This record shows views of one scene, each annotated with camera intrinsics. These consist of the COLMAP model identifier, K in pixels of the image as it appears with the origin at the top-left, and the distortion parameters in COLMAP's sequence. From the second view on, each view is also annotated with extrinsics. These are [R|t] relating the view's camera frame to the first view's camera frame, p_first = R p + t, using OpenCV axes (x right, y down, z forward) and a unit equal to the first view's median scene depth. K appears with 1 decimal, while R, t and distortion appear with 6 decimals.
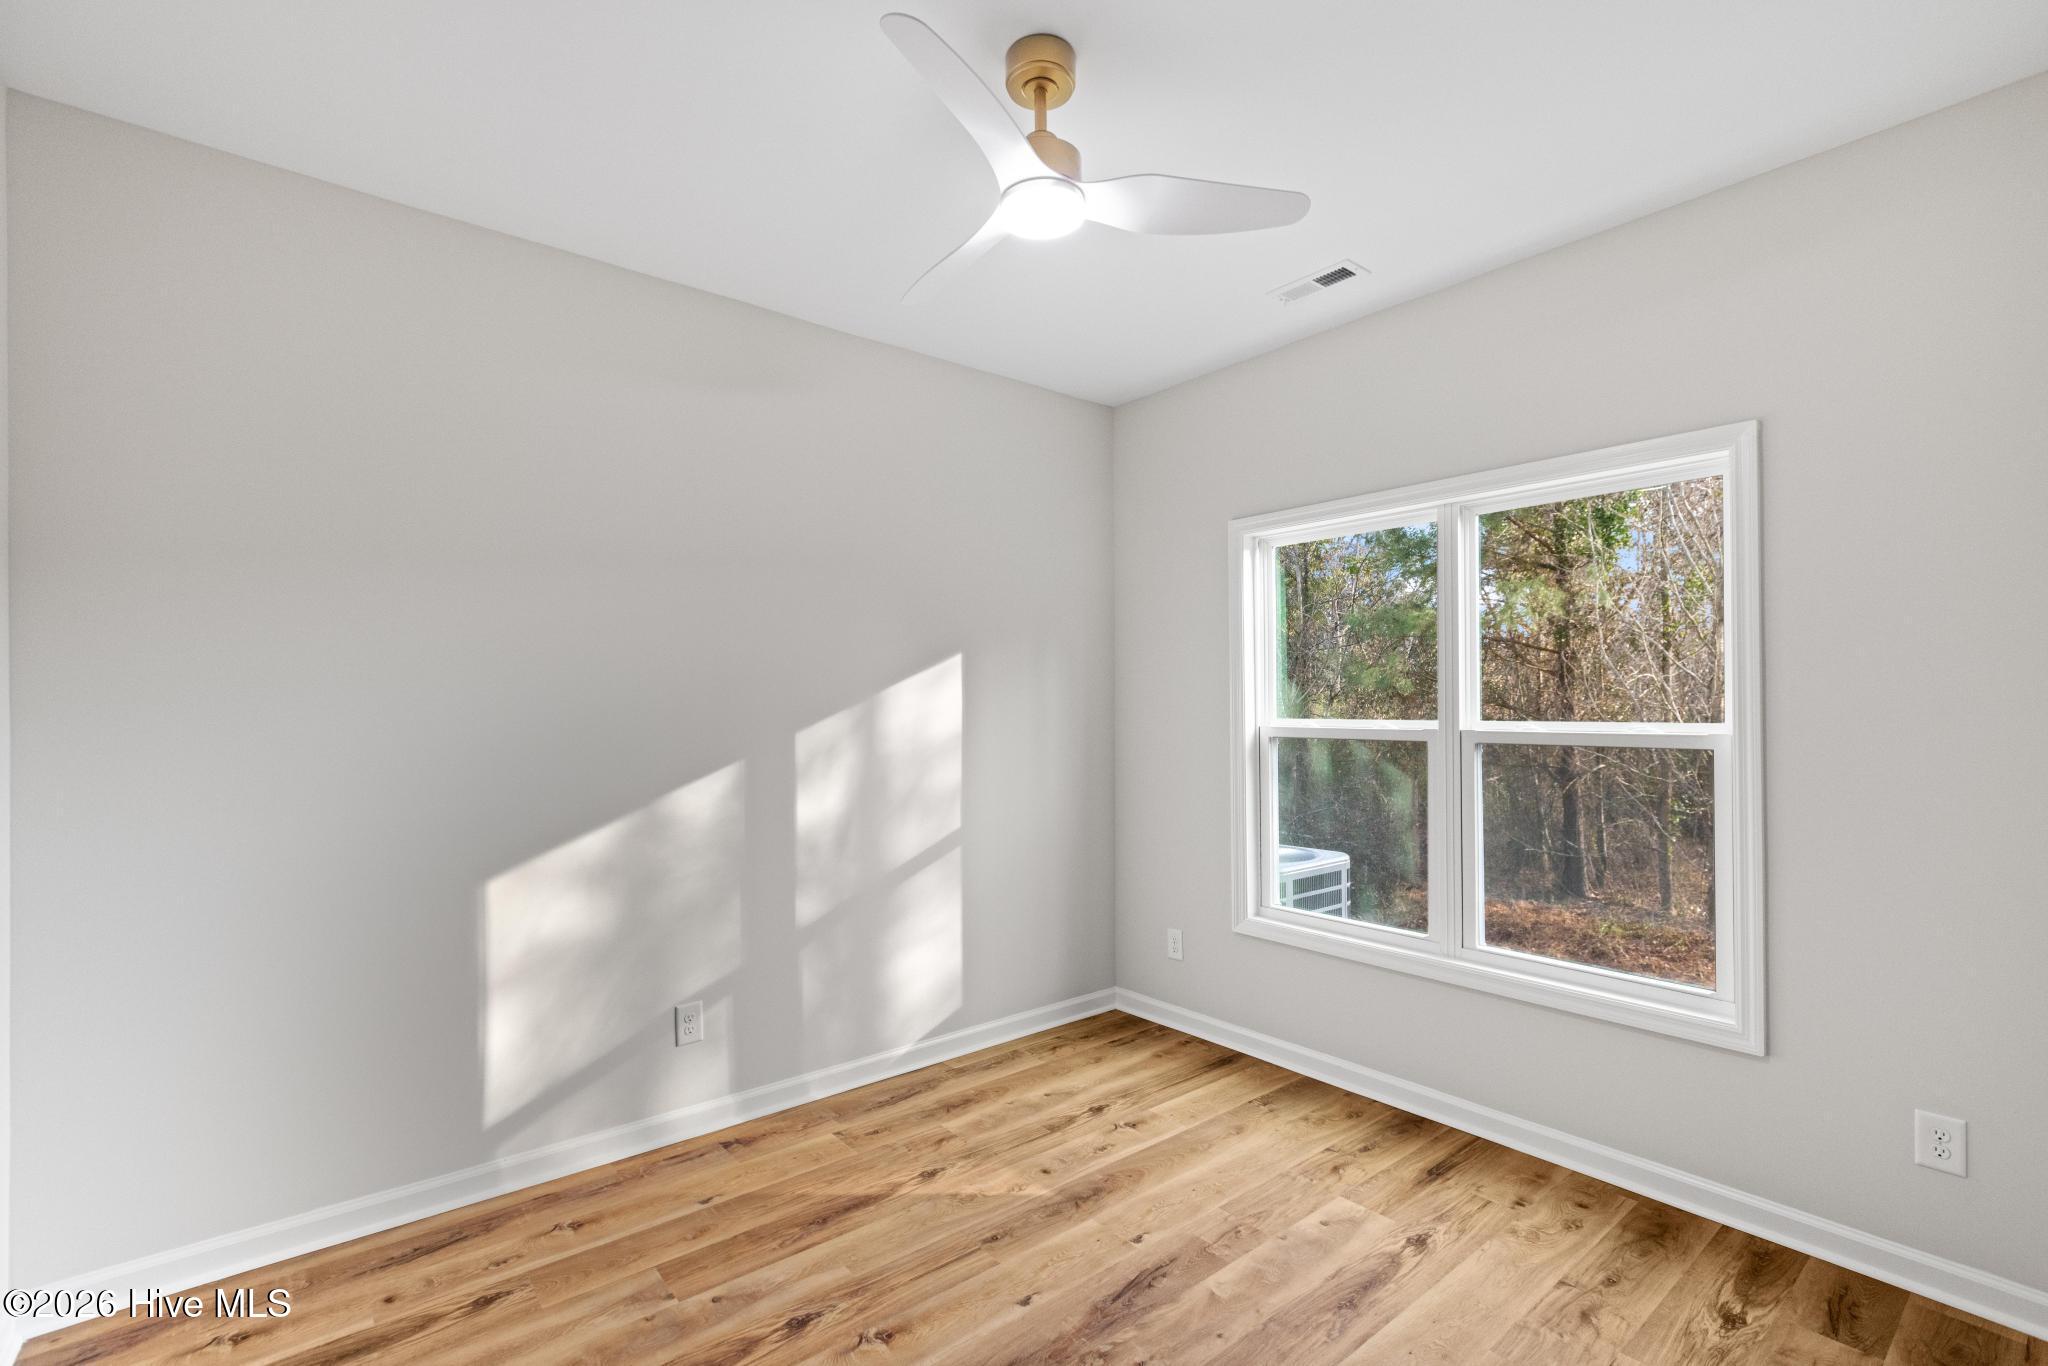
lens RADIAL K [[933.6, 0, 1043.7], [0, 933.6, 680.0], [0, 0, 1]] dist [-0.018129, -0.000661]
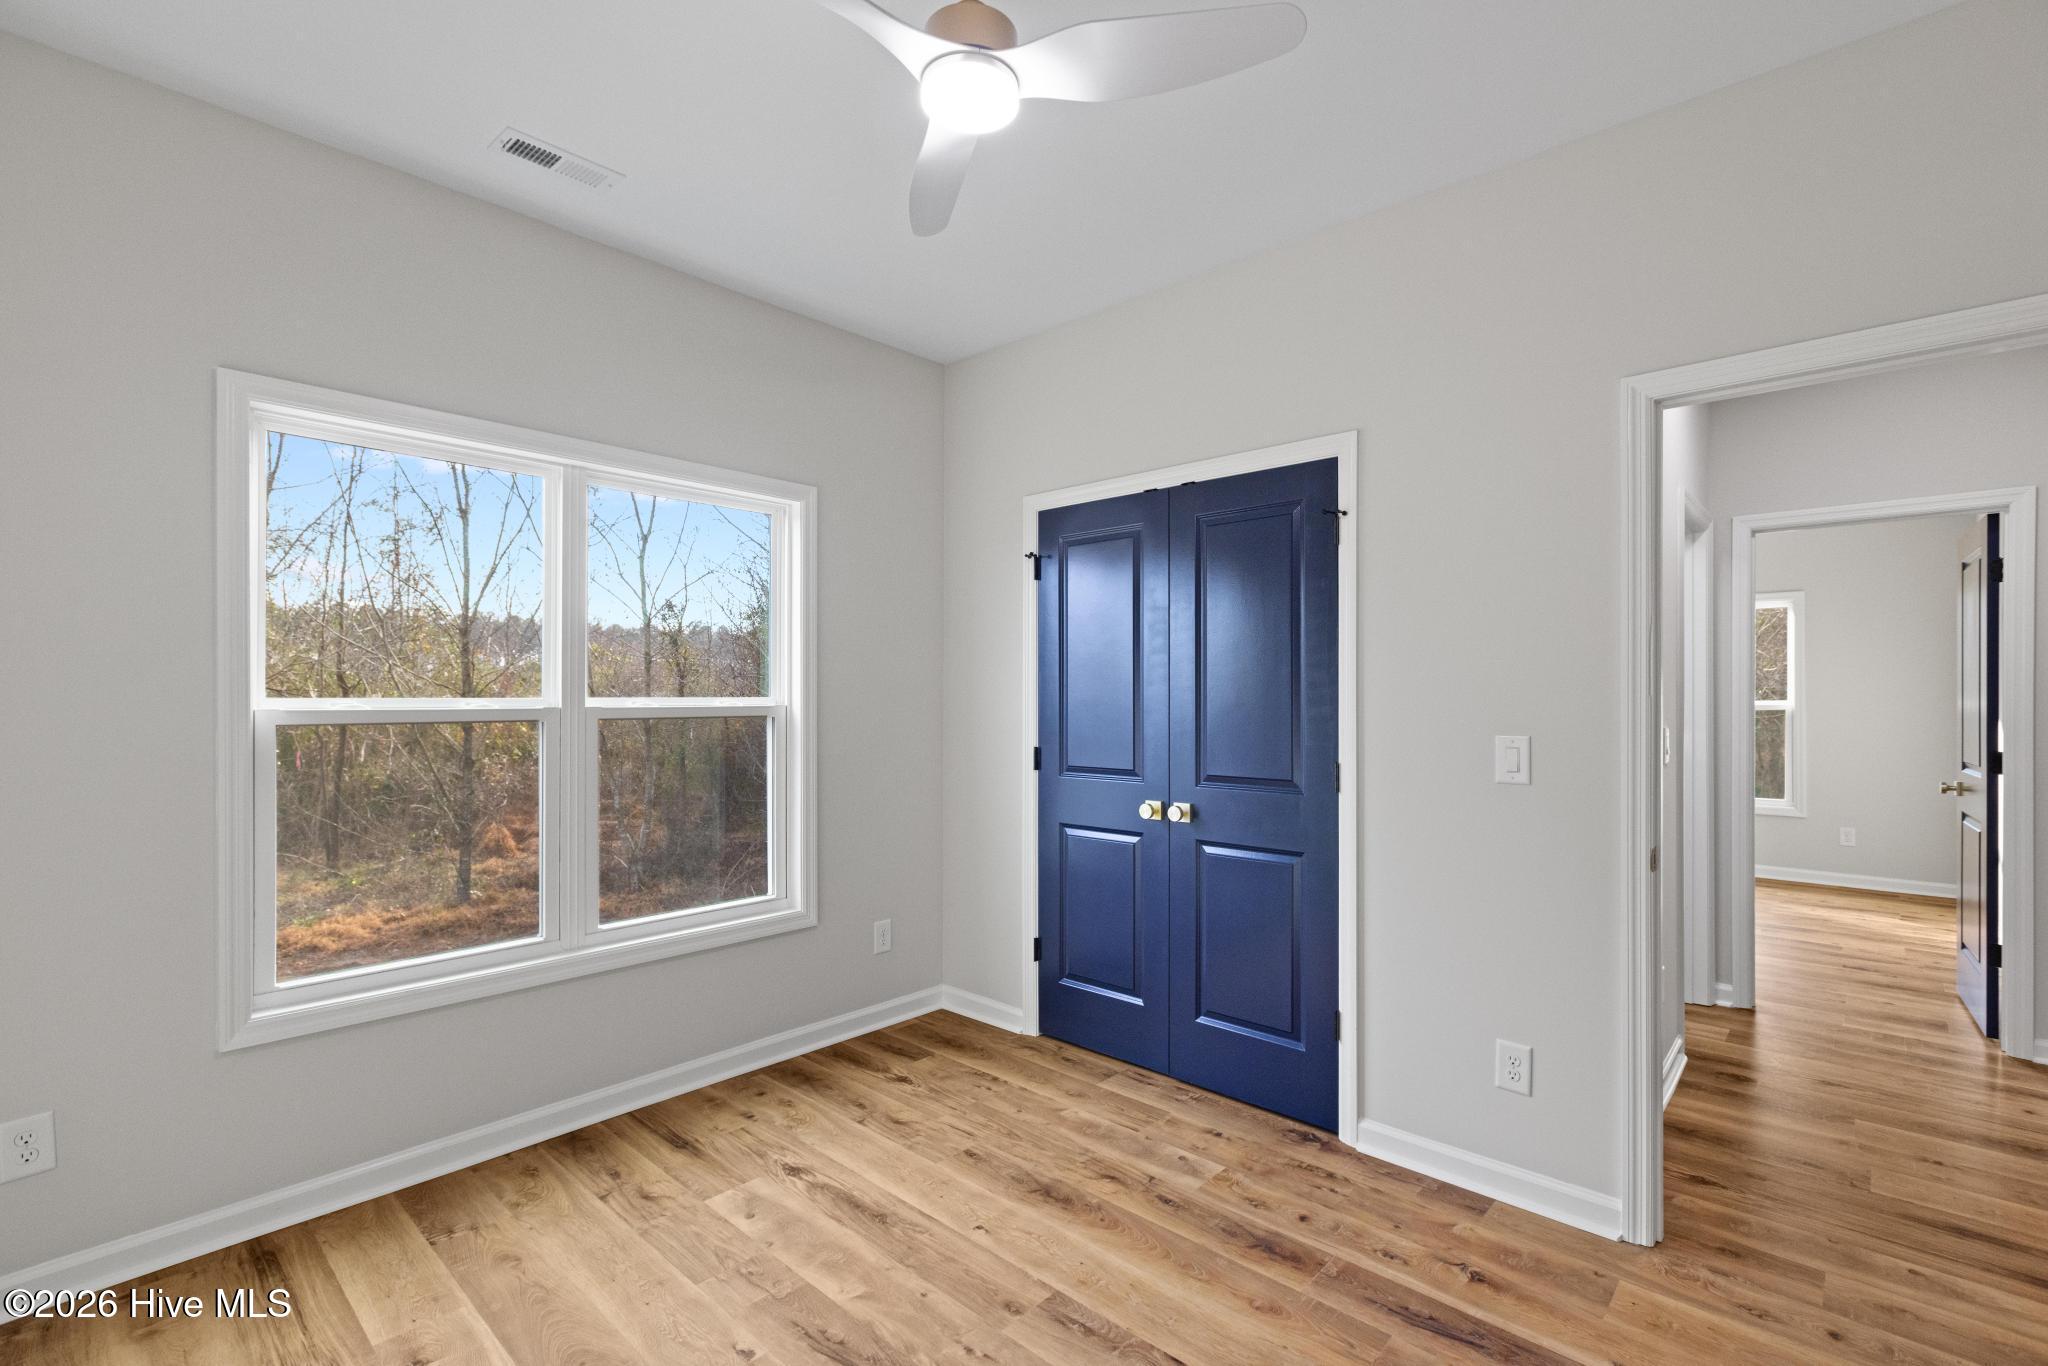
lens RADIAL K [[933.6, 0, 1028.4], [0, 933.6, 677.3], [0, 0, 1]] dist [-0.018129, -0.000661]
pose [[-0.144940, 0.005061, 0.989427, -0.645866], [-0.025327, 0.999640, -0.008824, 0.023044], [-0.989116, -0.026339, -0.144760, 0.802298]]
